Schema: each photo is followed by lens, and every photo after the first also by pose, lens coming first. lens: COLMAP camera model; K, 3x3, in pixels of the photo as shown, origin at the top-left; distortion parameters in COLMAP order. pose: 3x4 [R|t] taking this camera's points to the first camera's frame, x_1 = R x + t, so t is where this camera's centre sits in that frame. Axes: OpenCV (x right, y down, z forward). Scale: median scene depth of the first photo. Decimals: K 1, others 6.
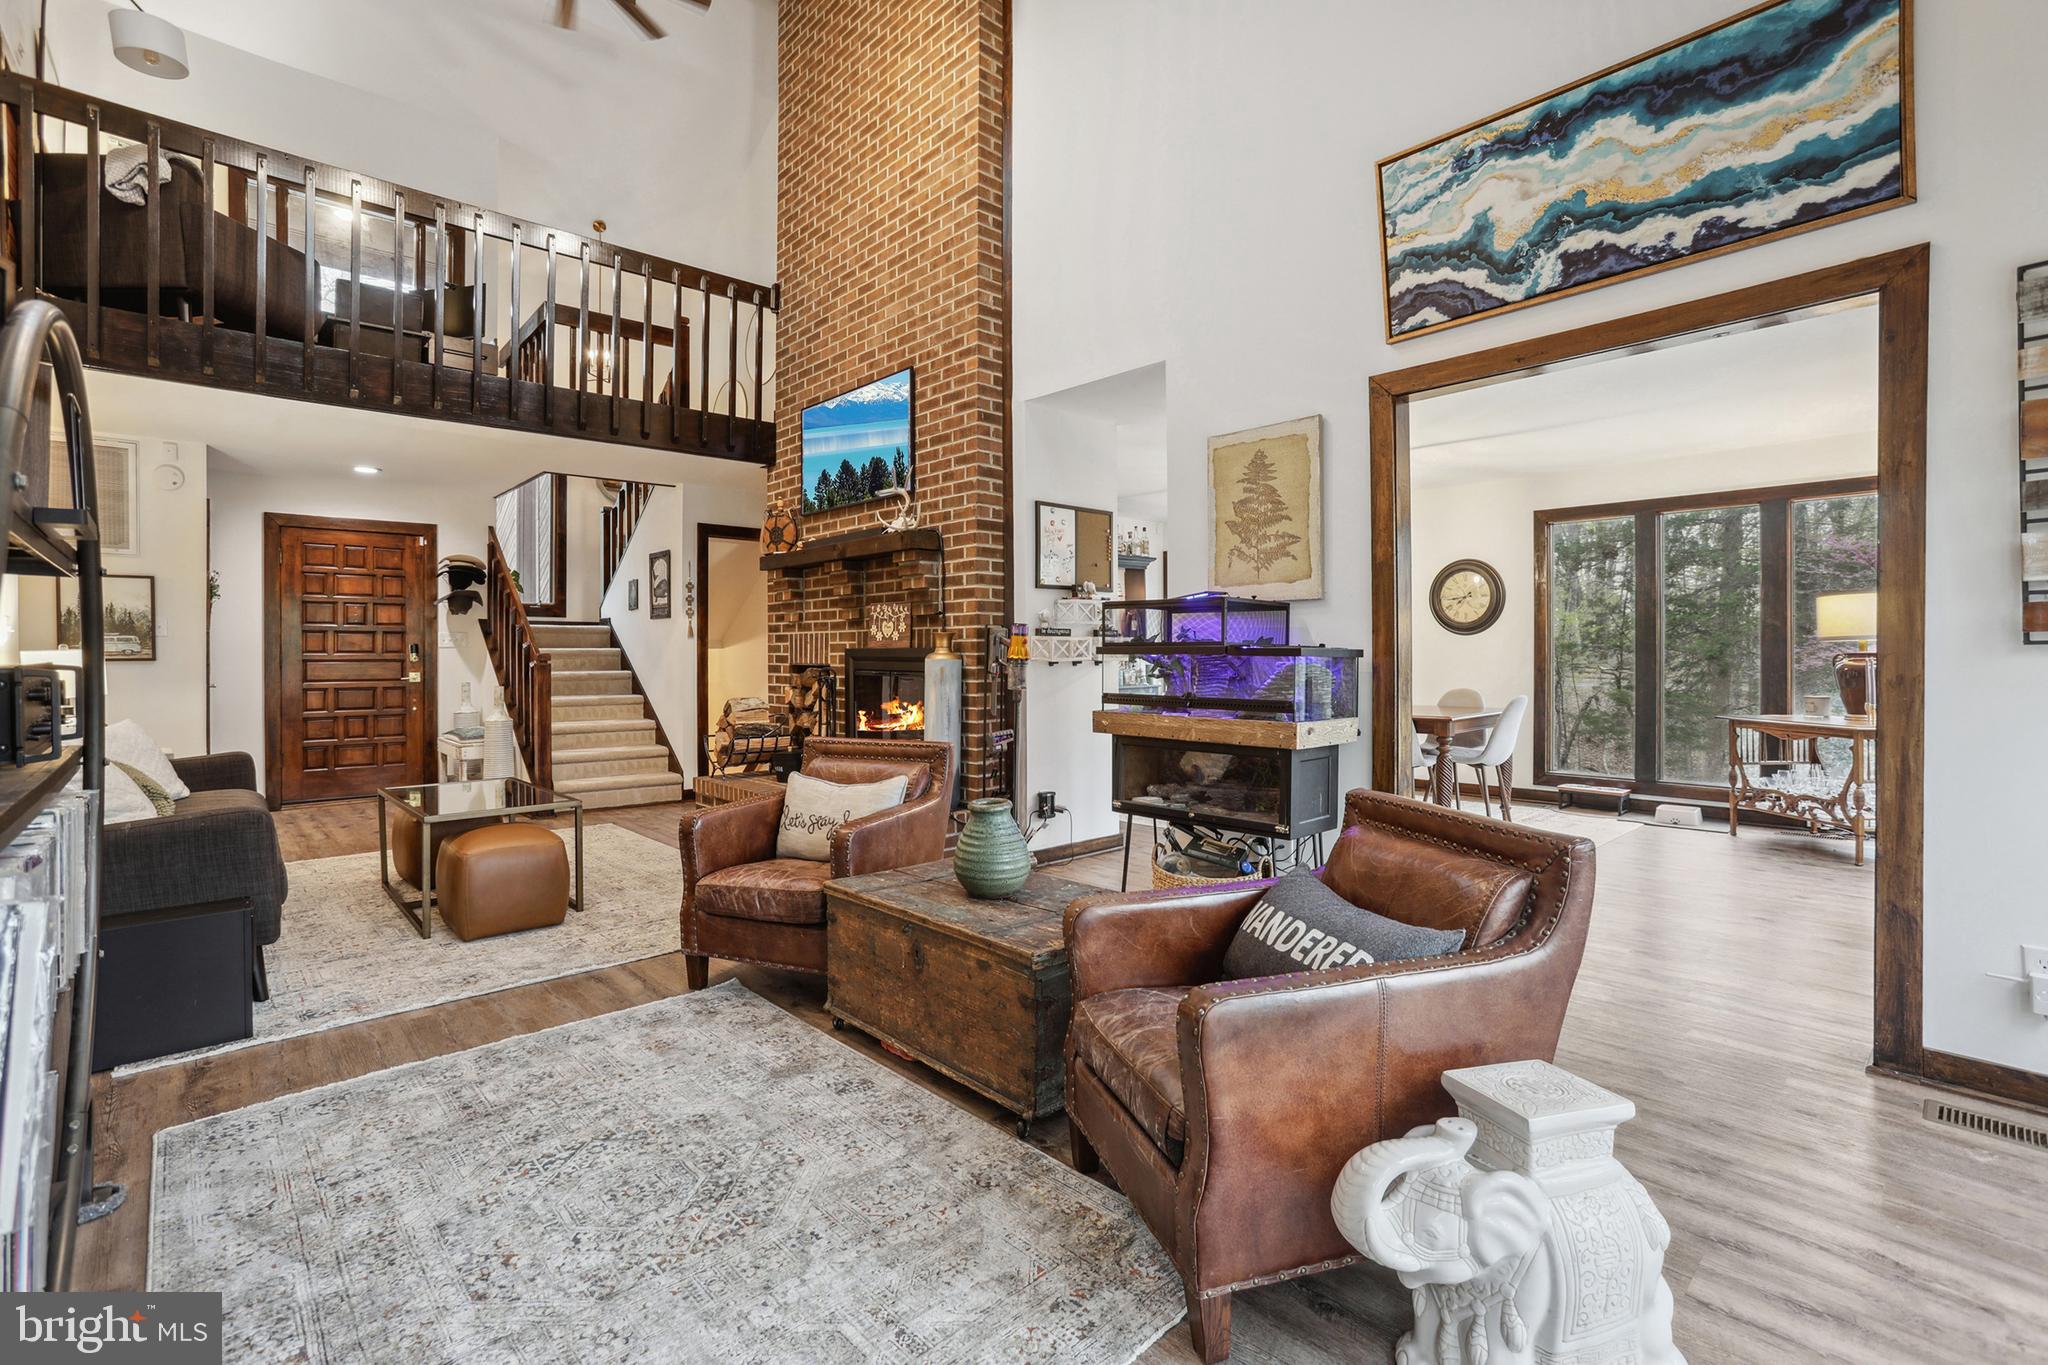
lens RADIAL K [[948.9, 0, 1013.6], [0, 948.9, 652.1], [0, 0, 1]] dist [-0.000821, 0.000757]
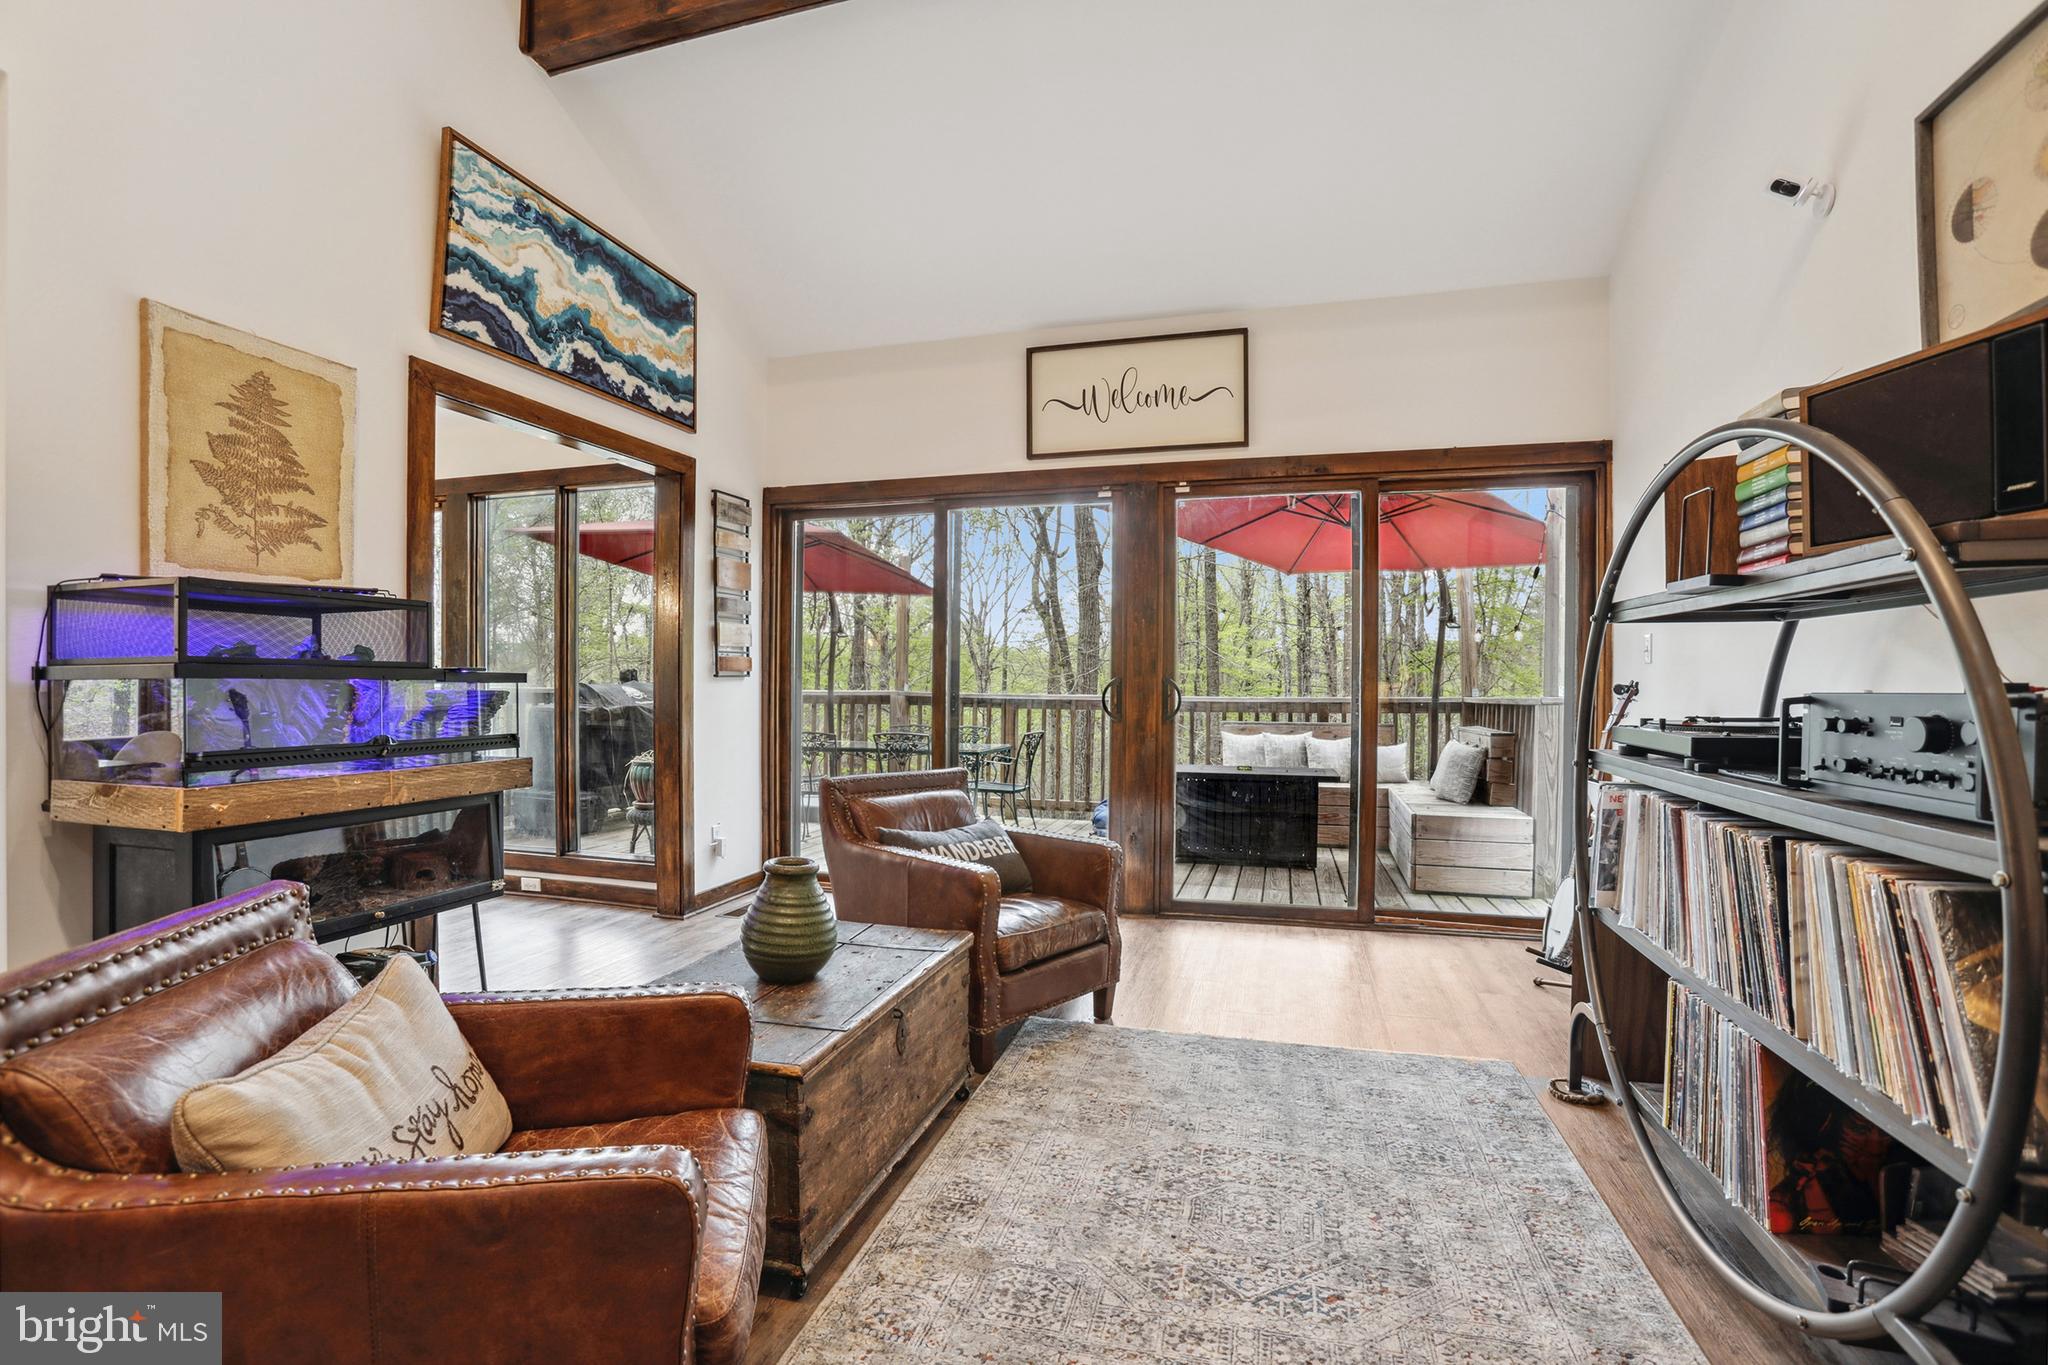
lens RADIAL K [[935.7, 0, 1027.3], [0, 935.7, 688.8], [0, 0, 1]] dist [-0.038998, 0.000342]
pose [[-0.541703, -0.007311, 0.840538, -0.562459], [-0.006288, 0.999969, 0.004645, 0.001530], [-0.840547, -0.002769, -0.541732, 0.894953]]
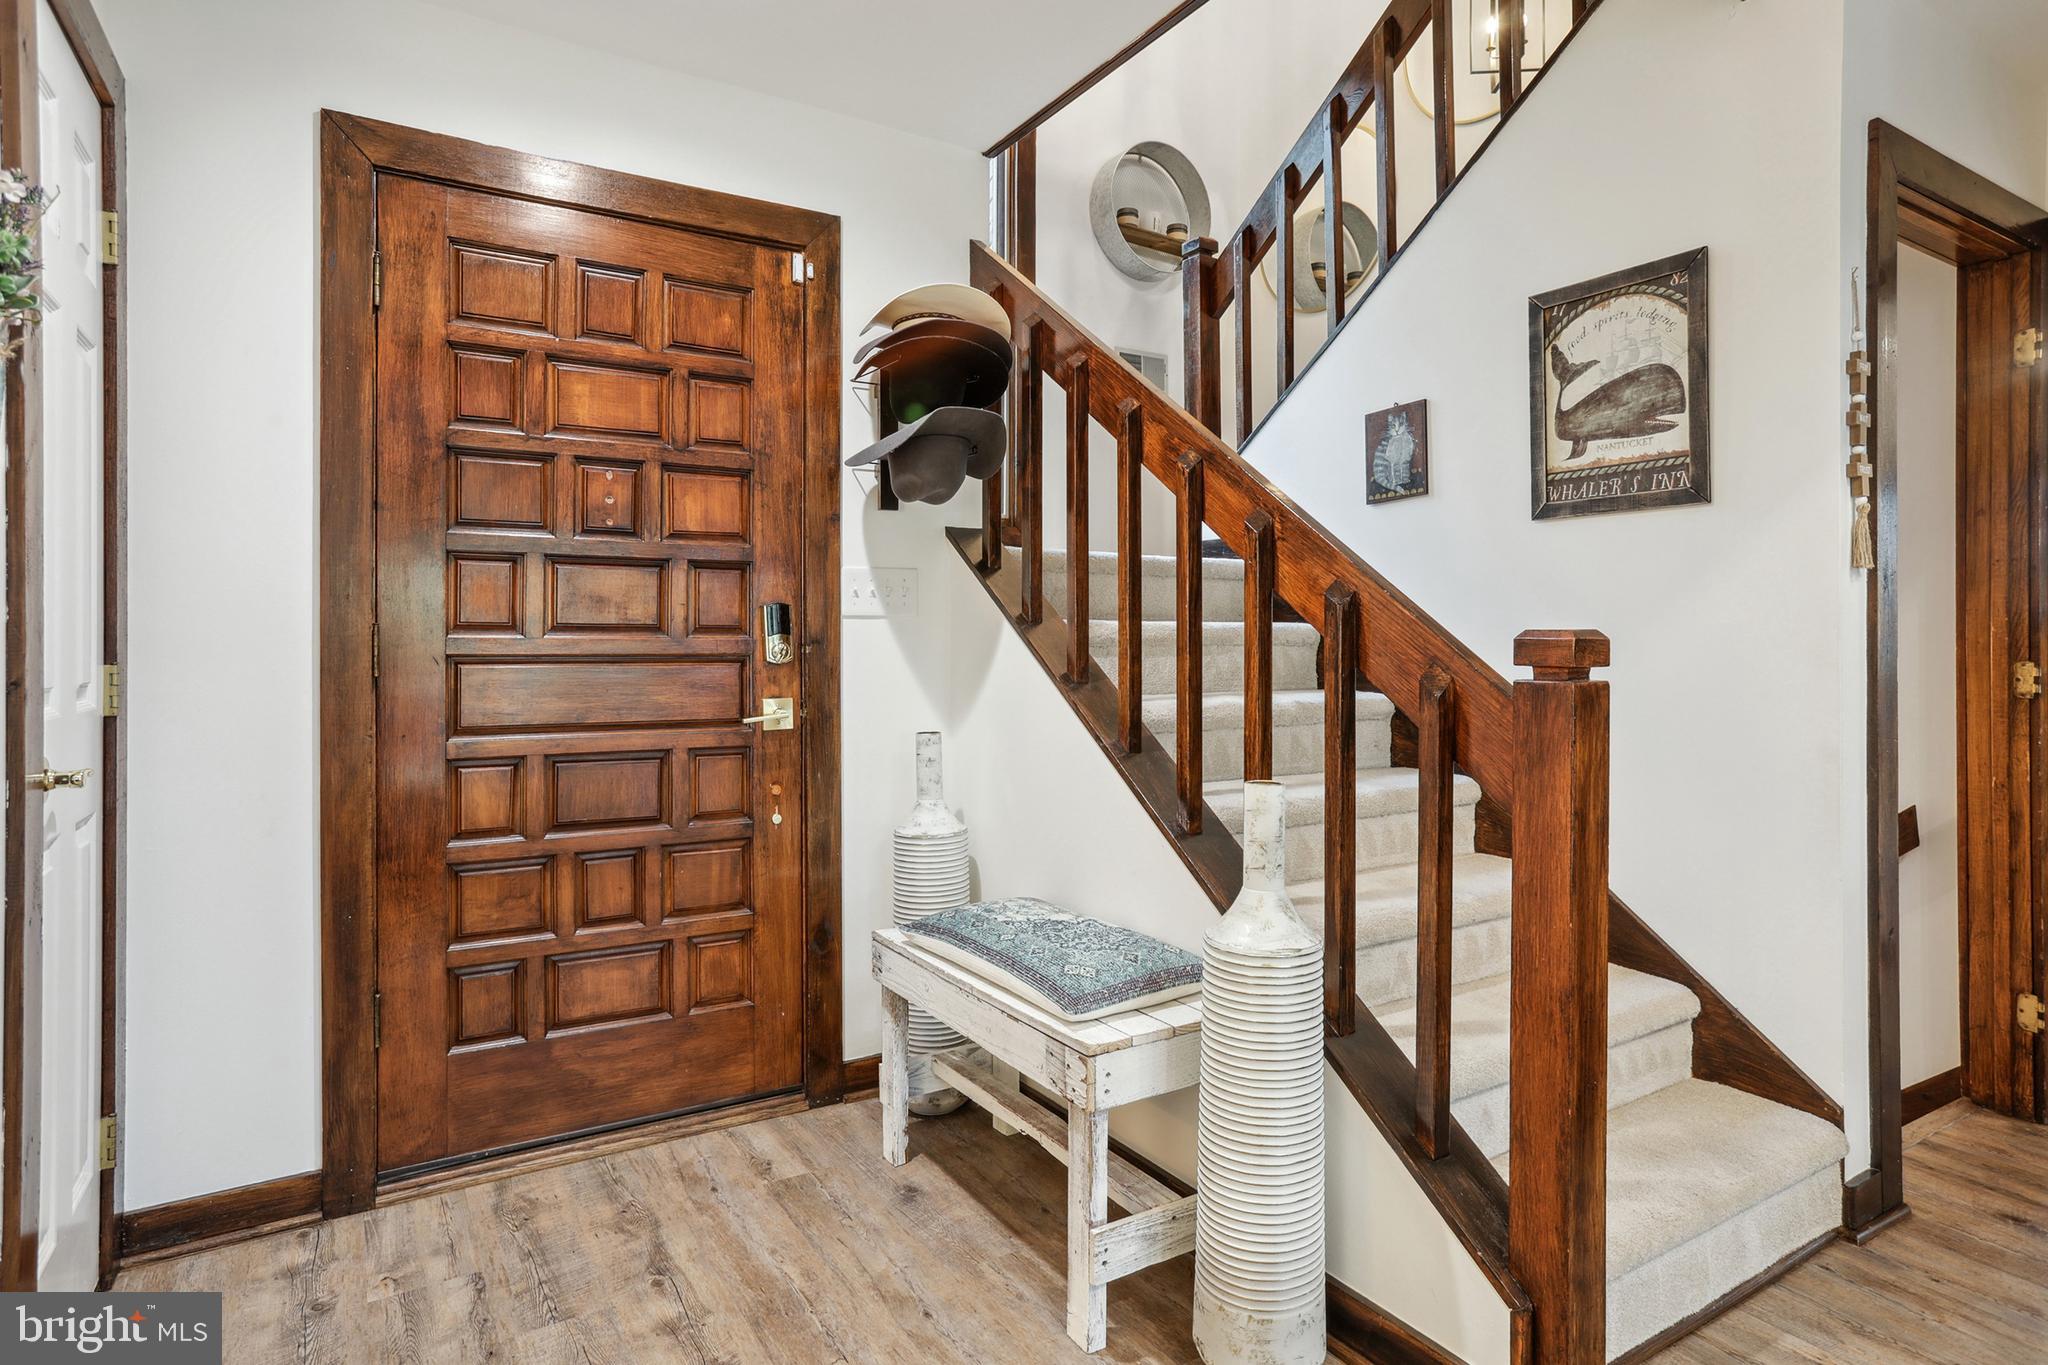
lens RADIAL K [[1129.4, 0, 1032.5], [0, 1129.4, 644.1], [0, 0, 1]] dist [-0.029534, 0.000202]
pose [[0.986382, 0.003631, -0.164431, -0.924263], [-0.003375, 0.999993, 0.001837, 0.006186], [0.164437, -0.001257, 0.986387, 1.237250]]
